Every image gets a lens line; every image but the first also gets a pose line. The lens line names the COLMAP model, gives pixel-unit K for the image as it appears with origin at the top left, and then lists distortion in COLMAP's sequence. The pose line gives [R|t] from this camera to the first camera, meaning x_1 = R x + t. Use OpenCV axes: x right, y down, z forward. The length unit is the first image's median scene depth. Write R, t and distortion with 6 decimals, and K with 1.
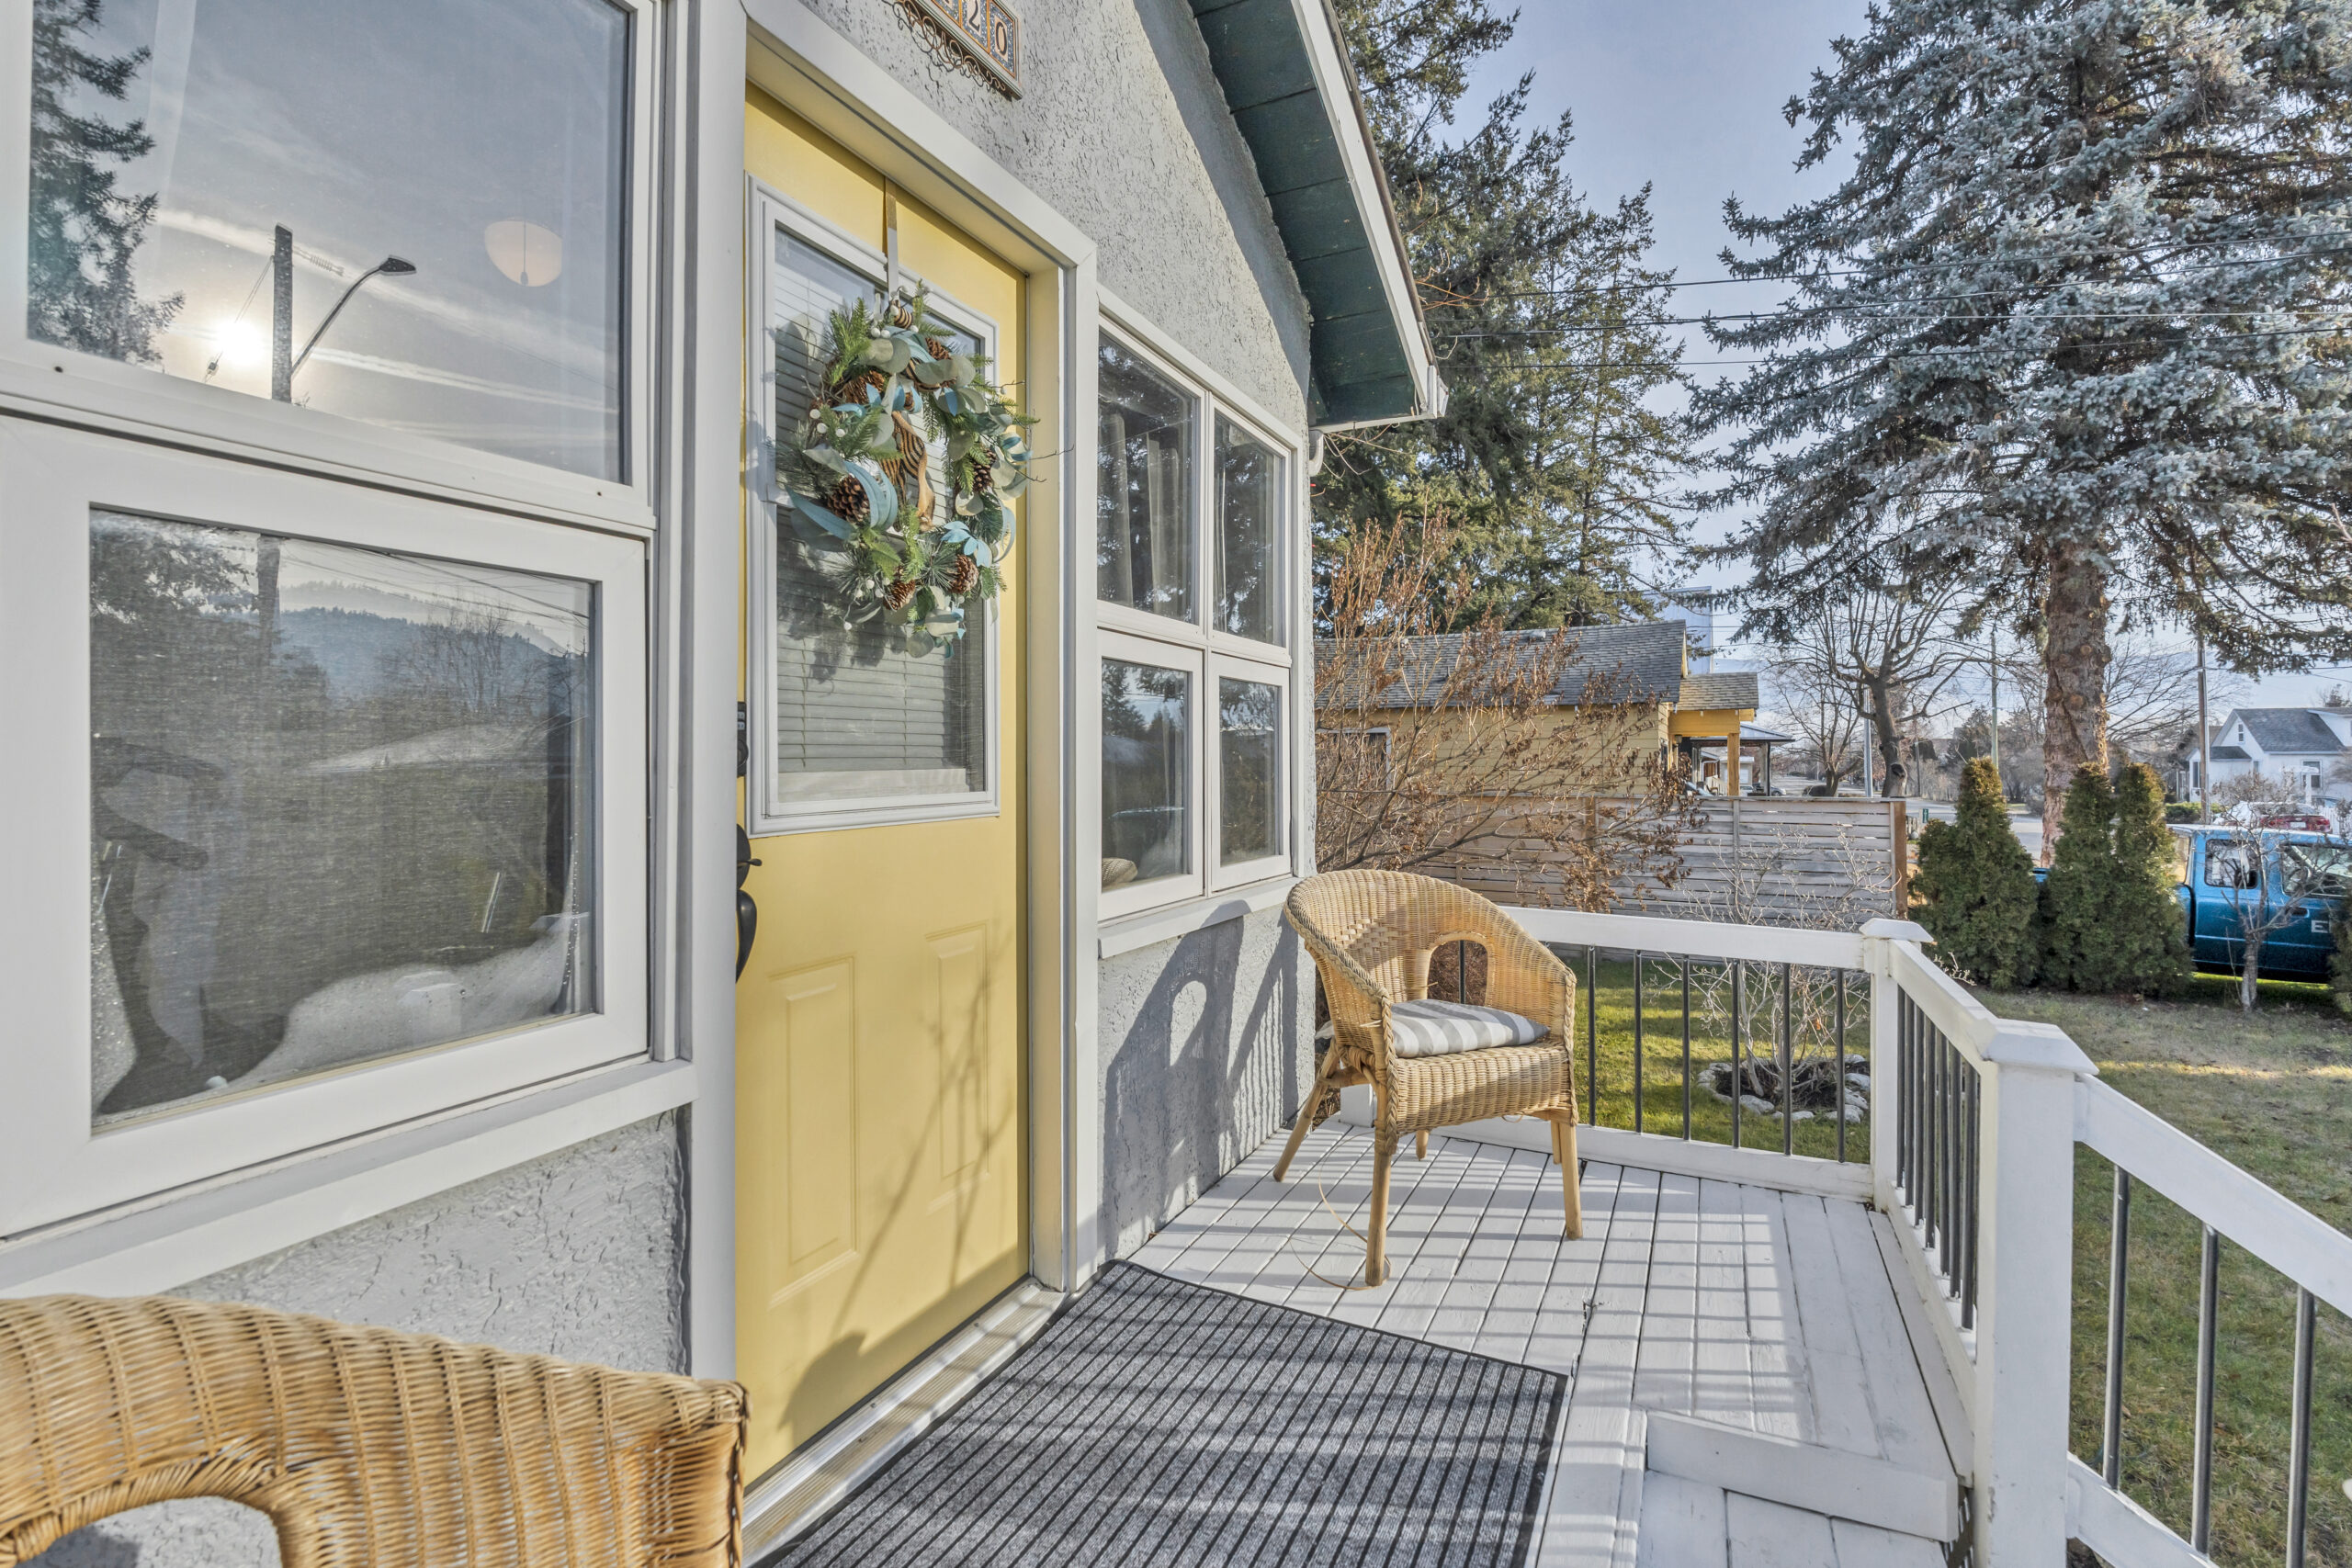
lens RADIAL K [[1074.8, 0, 1176.0], [0, 1074.8, 761.6], [0, 0, 1]] dist [0.001132, 0.000056]
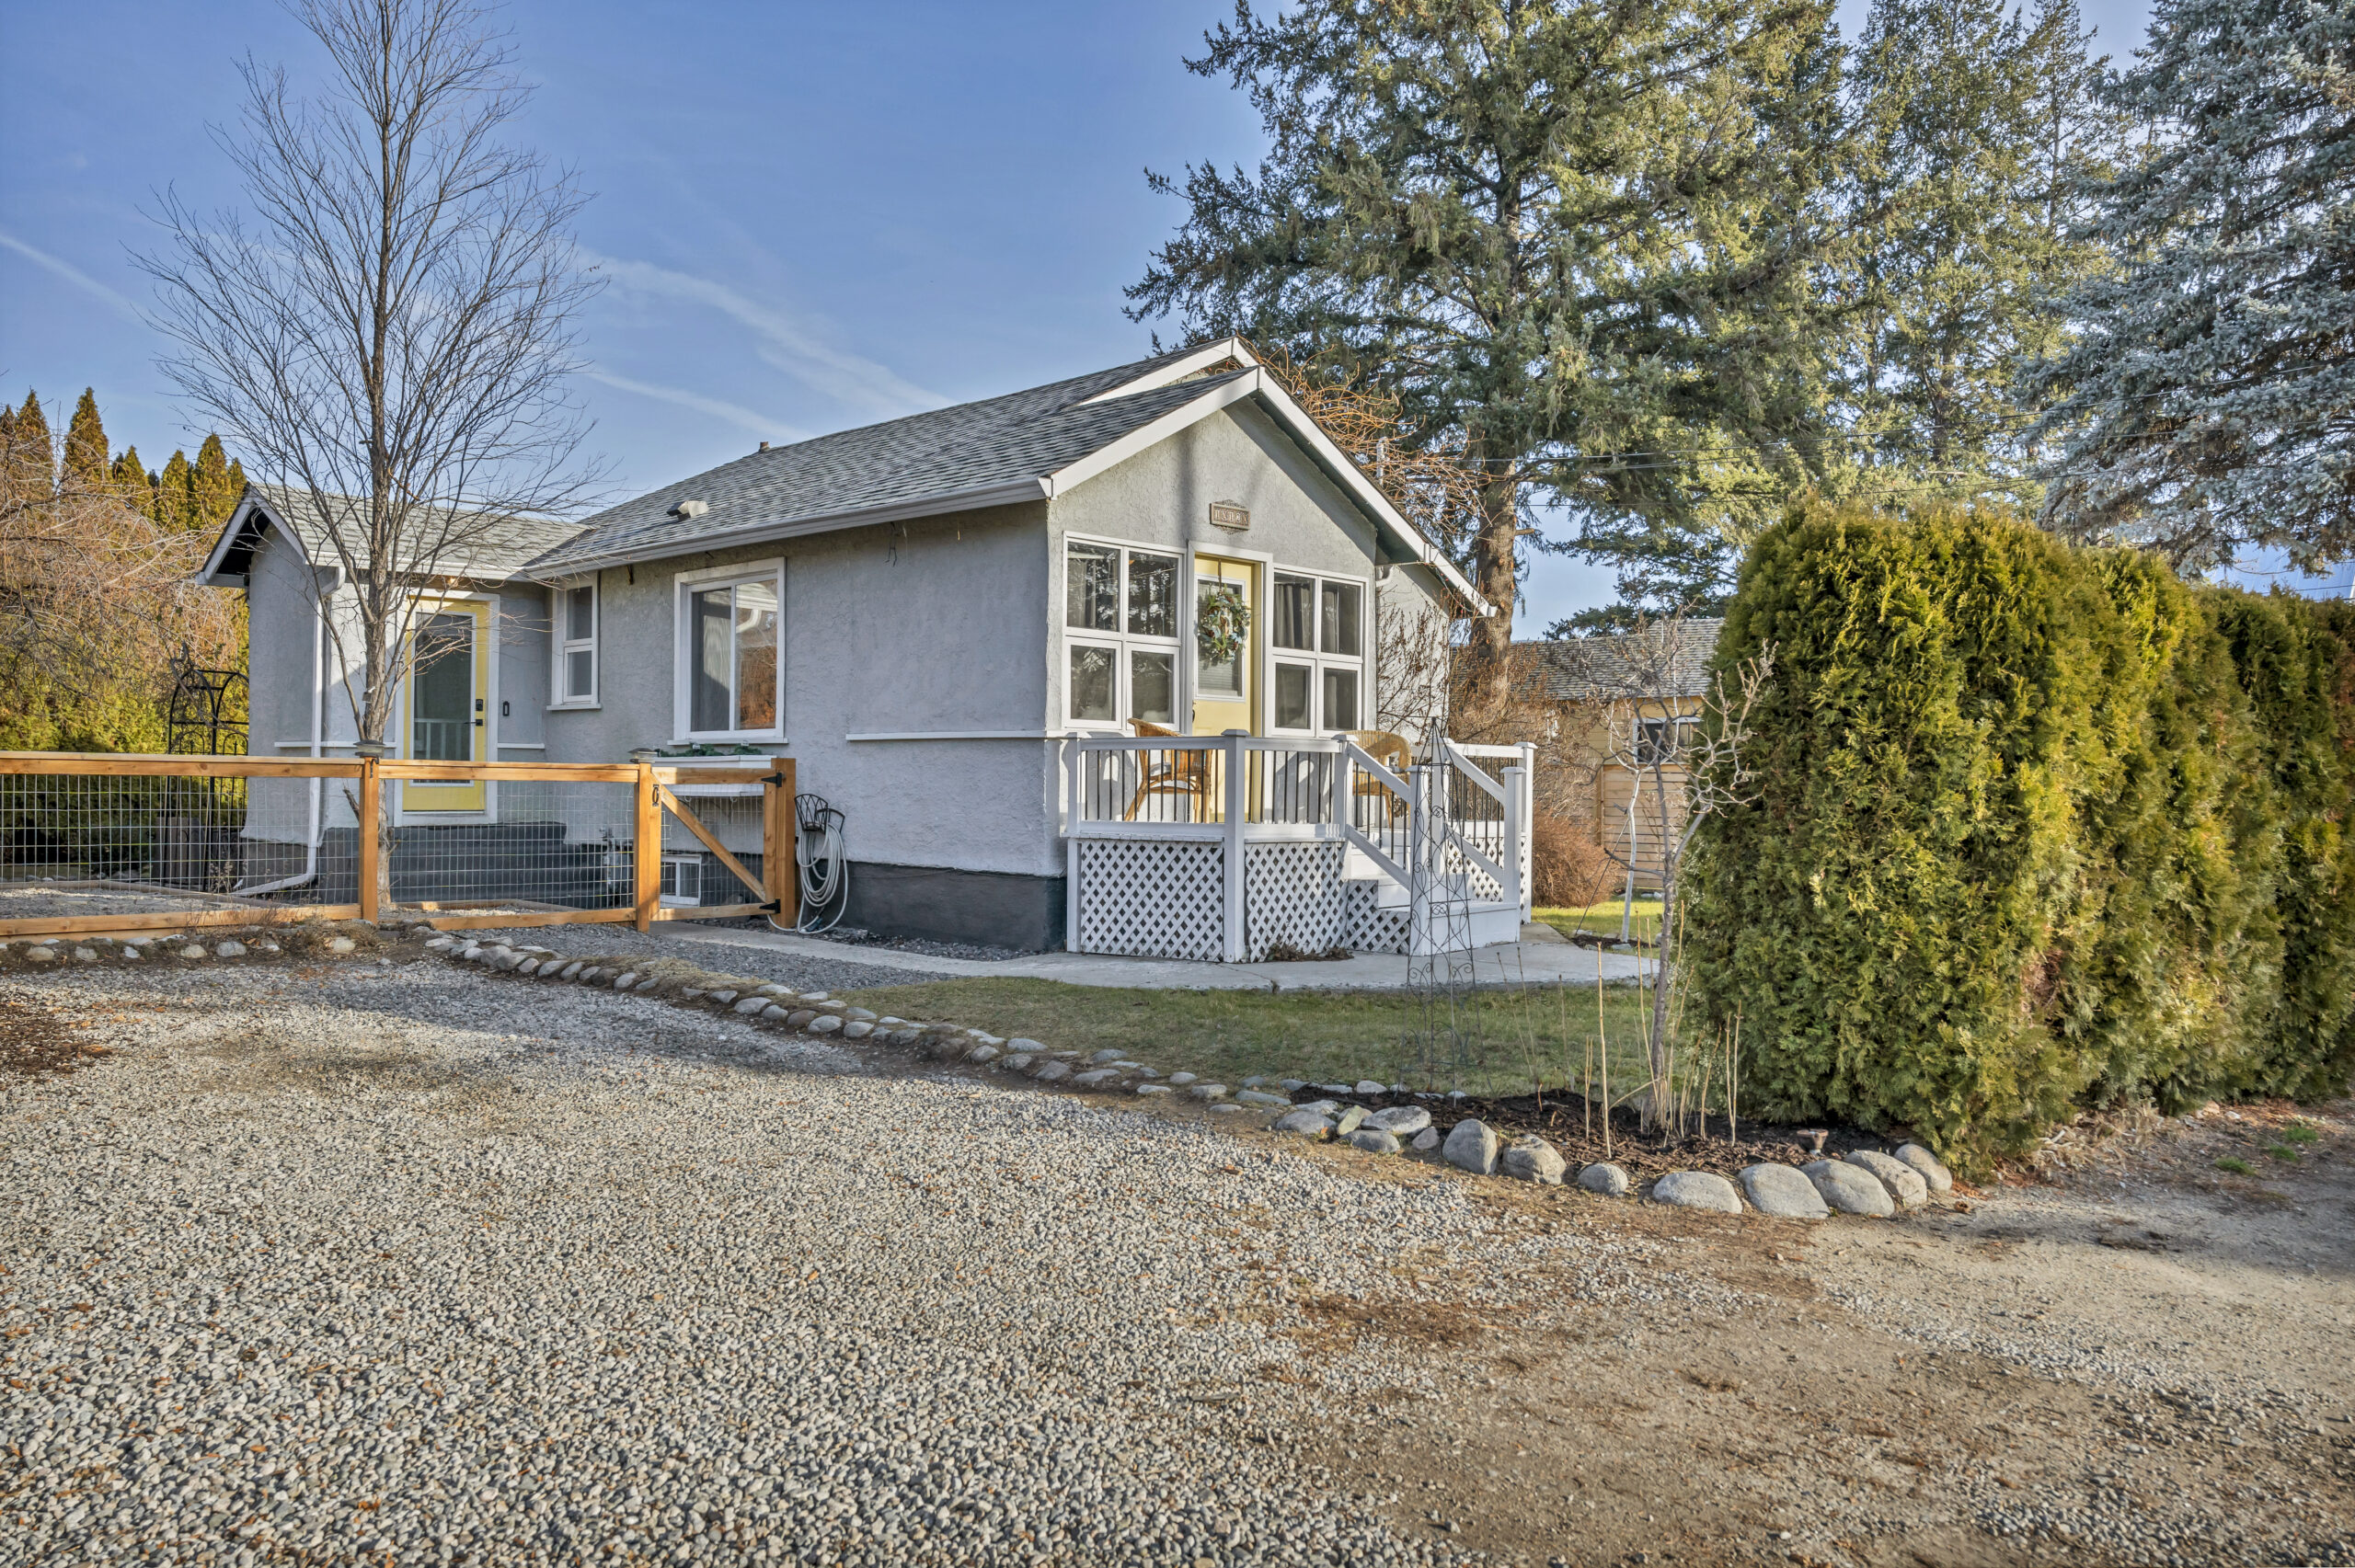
lens RADIAL K [[1600.3, 0, 1176.1], [0, 1600.3, 838.1], [0, 0, 1]] dist [0.003848, 0.000723]
pose [[0.951468, 0.018046, -0.307217, 1.526291], [-0.010082, 0.999571, 0.027491, 0.418176], [0.307581, -0.023059, 0.951242, -5.093848]]
